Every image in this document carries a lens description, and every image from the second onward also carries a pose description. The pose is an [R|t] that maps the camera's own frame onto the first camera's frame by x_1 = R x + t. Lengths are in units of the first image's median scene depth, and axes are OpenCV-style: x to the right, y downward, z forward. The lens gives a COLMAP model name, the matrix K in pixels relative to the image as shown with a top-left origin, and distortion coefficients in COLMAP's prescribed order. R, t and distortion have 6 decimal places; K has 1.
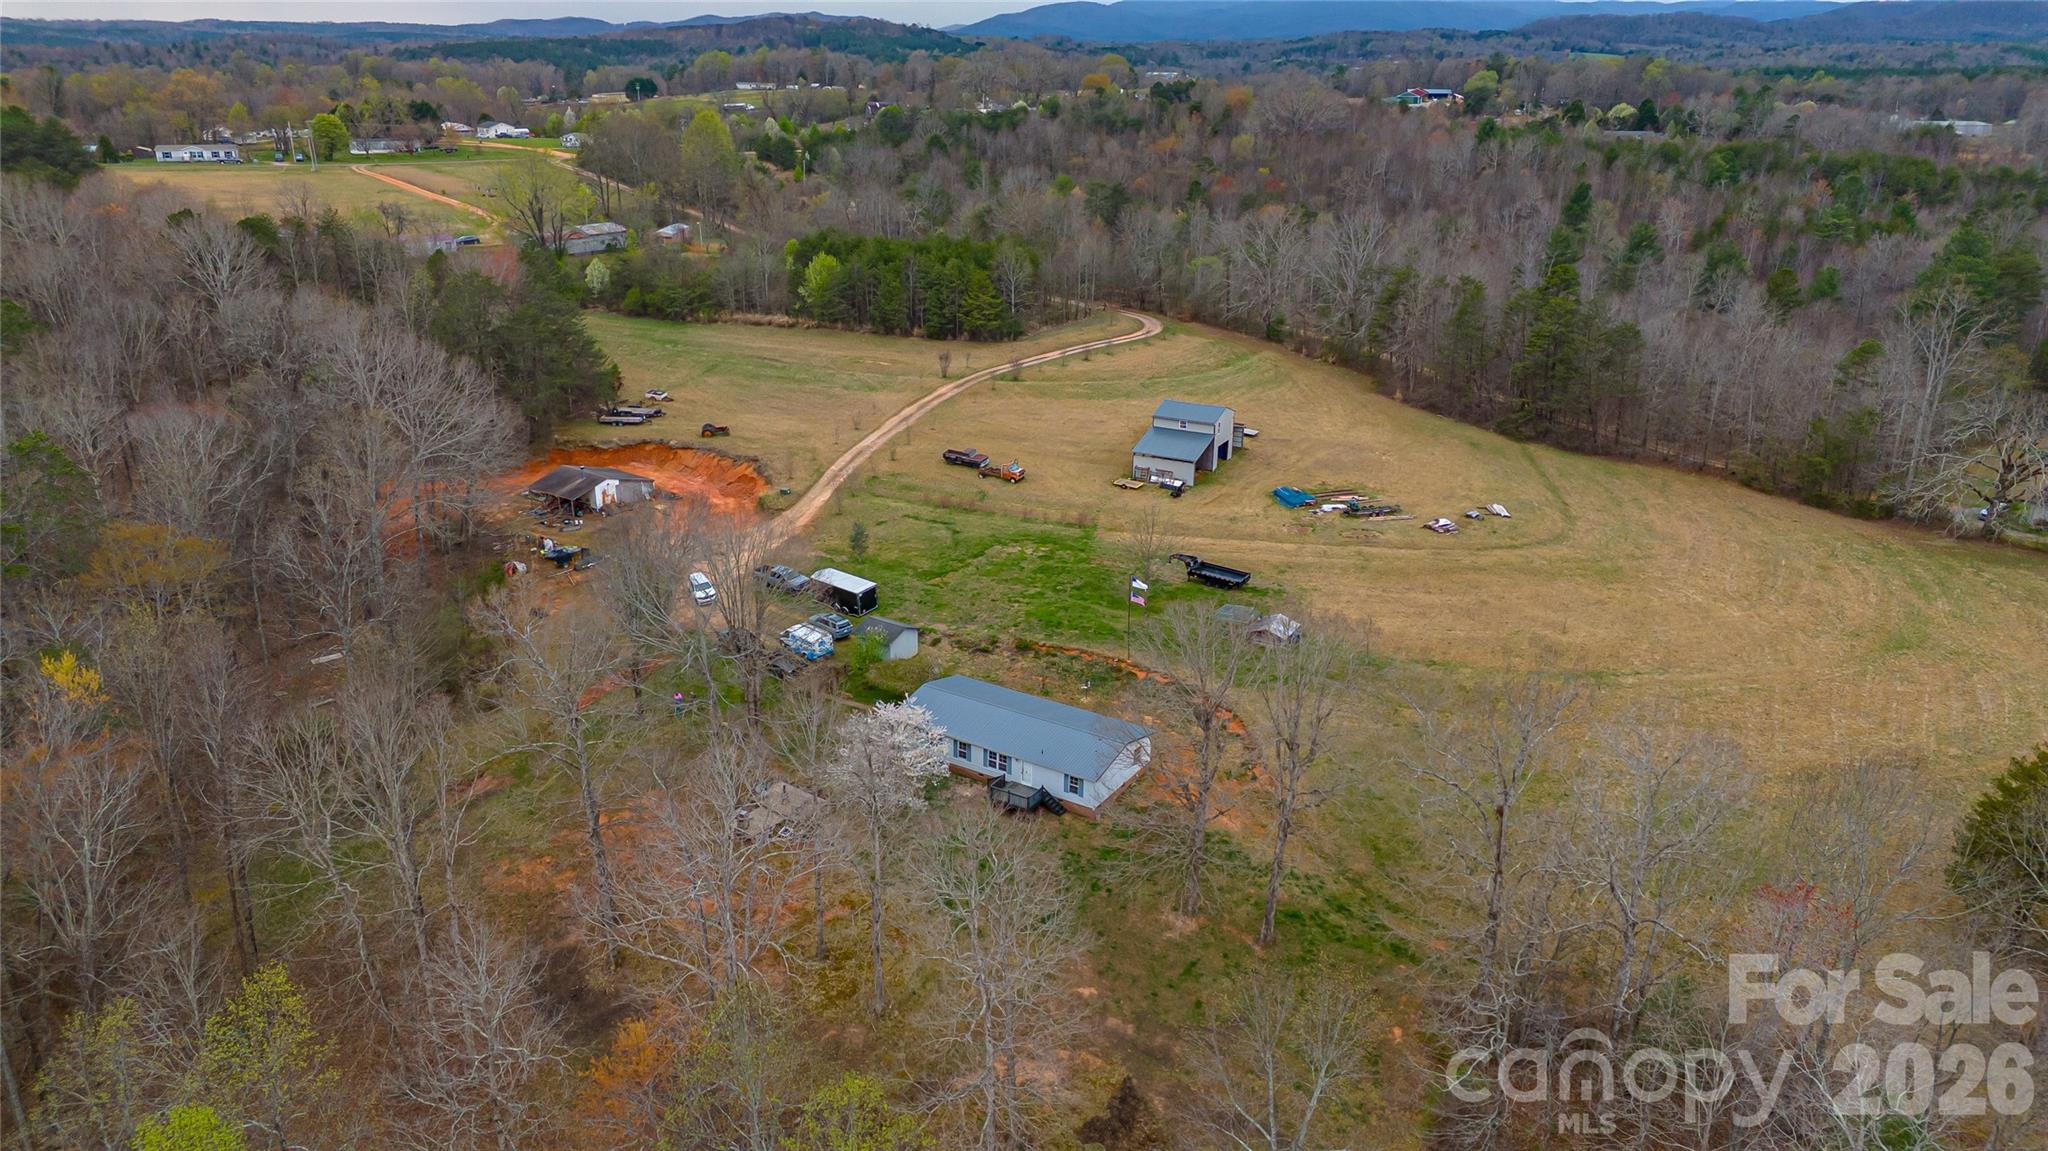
lens RADIAL K [[1422.6, 0, 1024.0], [0, 1422.6, 575.5], [0, 0, 1]] dist [0.076845, -0.084995]
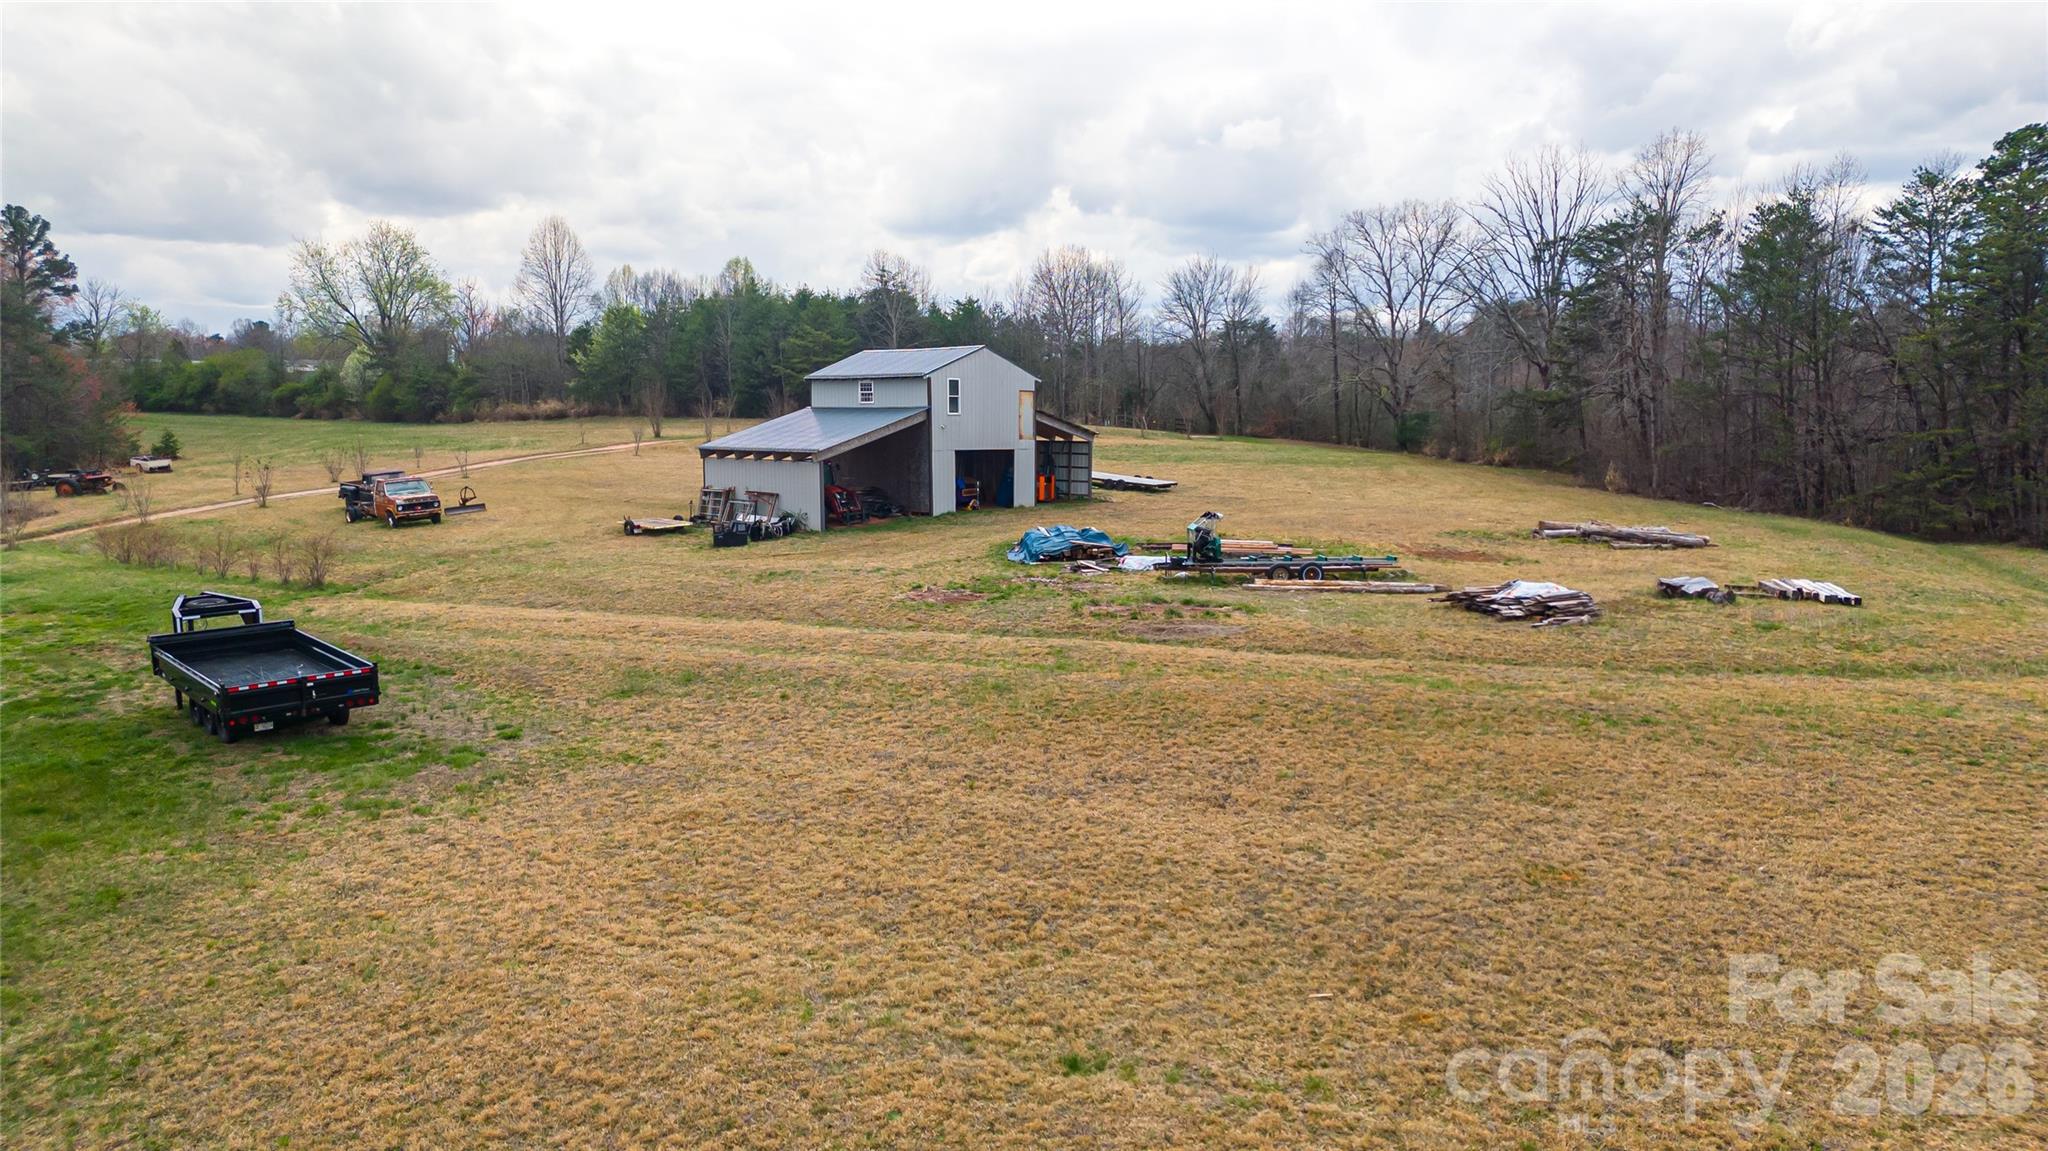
lens RADIAL K [[1422.6, 0, 1024.0], [0, 1422.6, 575.5], [0, 0, 1]] dist [0.076845, -0.084995]
pose [[0.967209, 0.017896, -0.253351, 0.185112], [-0.079490, 0.968730, -0.235040, 0.016630], [0.241222, 0.247471, 0.938387, 0.517430]]
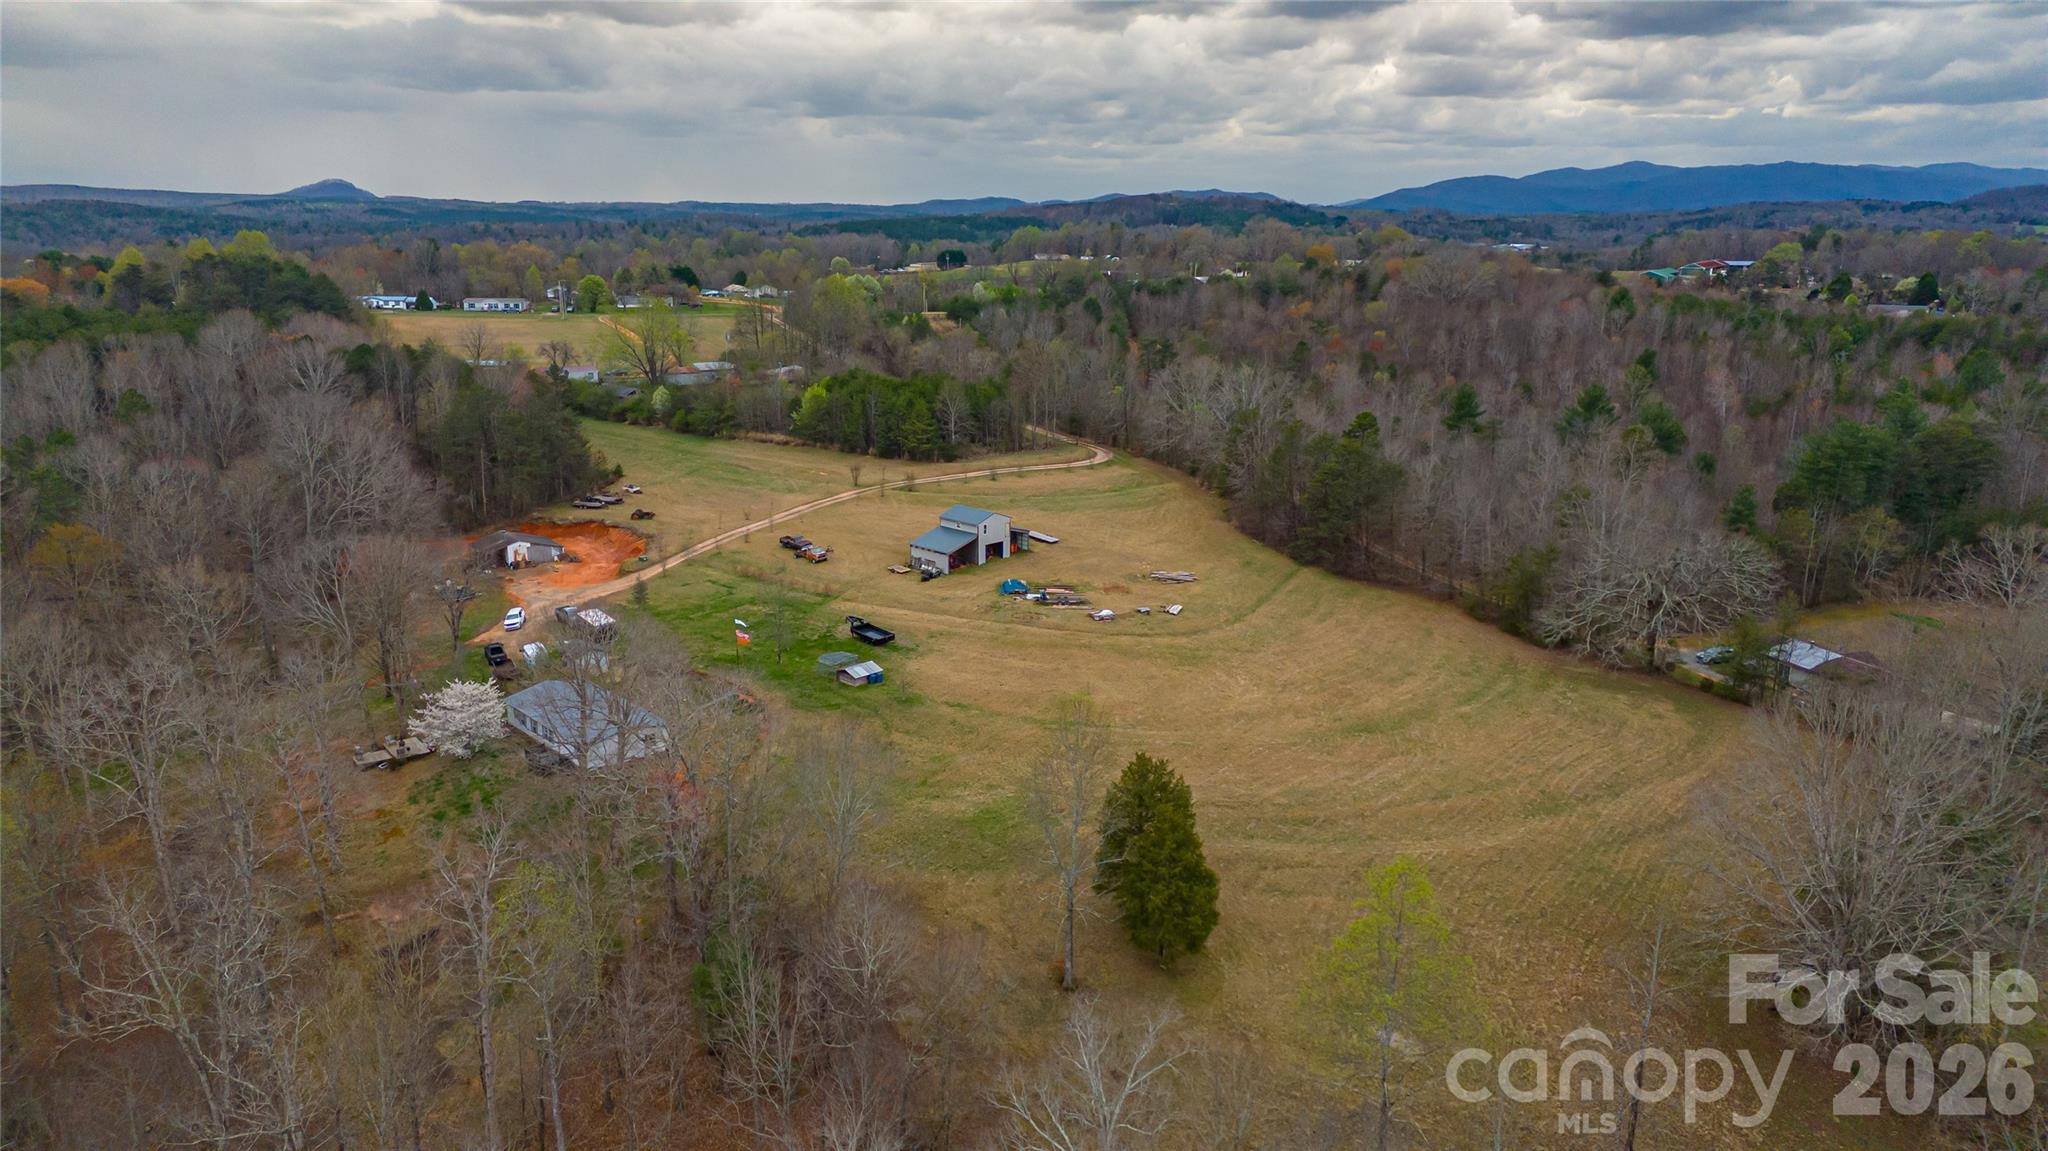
lens RADIAL K [[1422.6, 0, 1024.0], [0, 1422.6, 575.5], [0, 0, 1]] dist [0.076845, -0.084995]
pose [[0.964408, 0.062755, -0.256862, 0.360372], [-0.090546, 0.991076, -0.097828, 0.036569], [0.248431, 0.117604, 0.961484, -0.098205]]
